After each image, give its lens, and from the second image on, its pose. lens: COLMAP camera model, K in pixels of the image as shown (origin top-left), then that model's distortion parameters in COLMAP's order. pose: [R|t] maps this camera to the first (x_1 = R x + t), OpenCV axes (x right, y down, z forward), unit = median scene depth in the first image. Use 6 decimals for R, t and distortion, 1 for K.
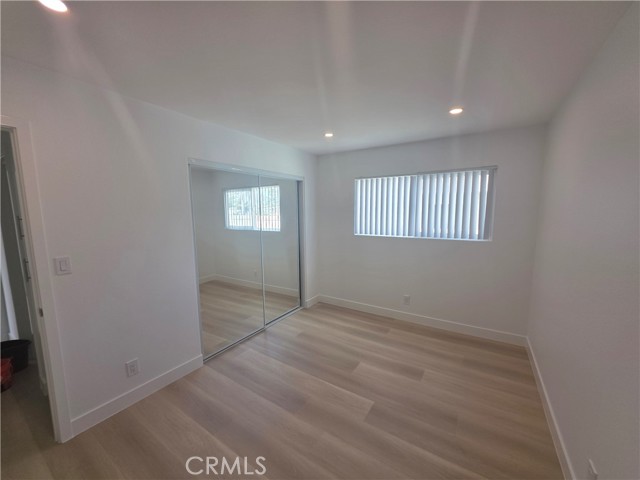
lens RADIAL K [[254.6, 0, 320.0], [0, 254.6, 240.0], [0, 0, 1]] dist [-0.000447, -0.000096]
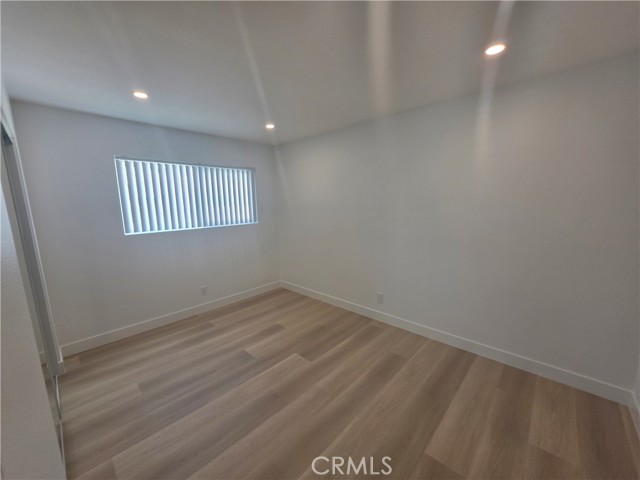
lens RADIAL K [[254.6, 0, 320.0], [0, 254.6, 240.0], [0, 0, 1]] dist [-0.000447, -0.000096]
pose [[0.183385, -0.151105, 0.971358, -0.613380], [0.127391, 0.983437, 0.128934, -0.038058], [-0.974752, 0.100097, 0.199597, 0.396296]]
